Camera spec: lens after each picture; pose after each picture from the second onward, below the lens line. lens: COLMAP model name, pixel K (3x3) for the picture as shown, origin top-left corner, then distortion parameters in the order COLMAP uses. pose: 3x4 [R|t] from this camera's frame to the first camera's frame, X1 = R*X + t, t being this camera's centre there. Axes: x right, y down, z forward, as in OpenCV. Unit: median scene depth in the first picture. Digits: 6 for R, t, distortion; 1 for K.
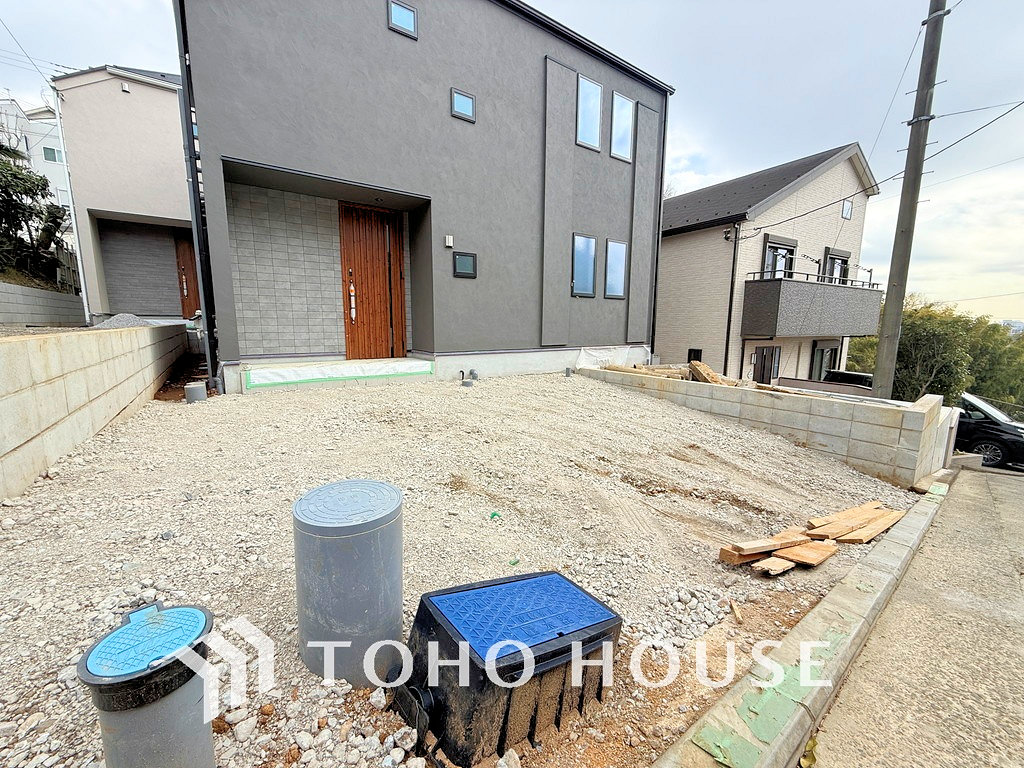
lens RADIAL K [[408.4, 0, 509.6], [0, 408.4, 384.5], [0, 0, 1]] dist [-0.000795, -0.000488]
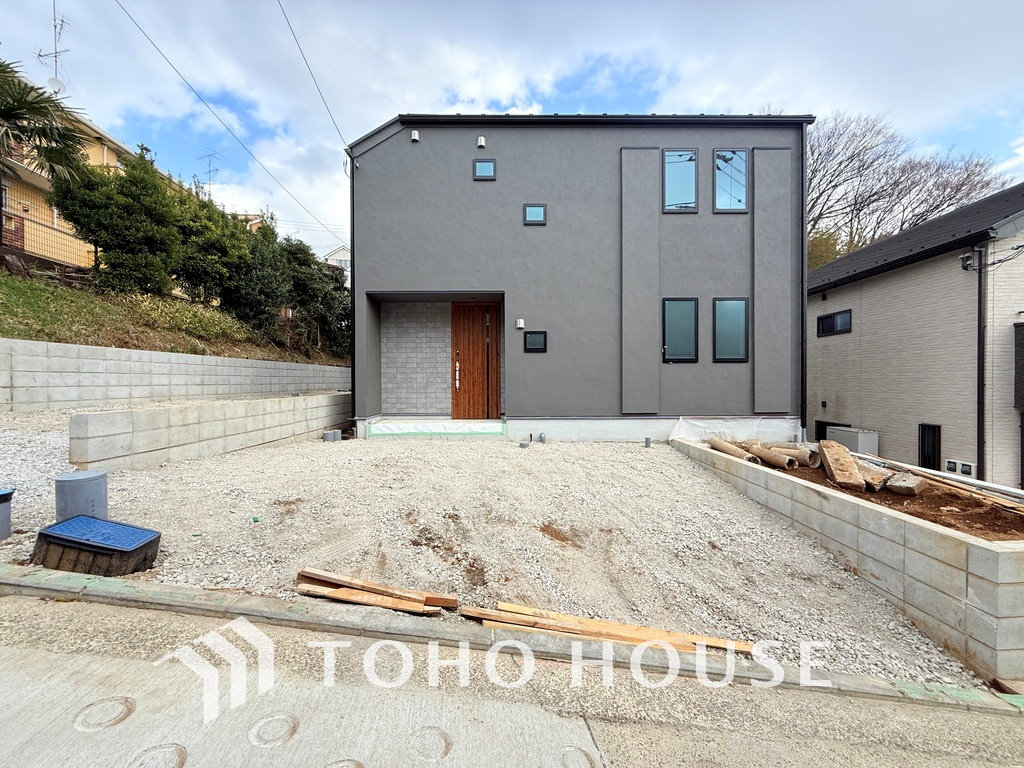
lens RADIAL K [[408.4, 0, 509.6], [0, 408.4, 384.5], [0, 0, 1]] dist [-0.000795, -0.000488]
pose [[0.819358, -0.004233, -0.573266, 0.461812], [-0.077383, 0.990004, -0.117912, -0.029291], [0.568035, 0.140973, 0.810841, 0.038756]]
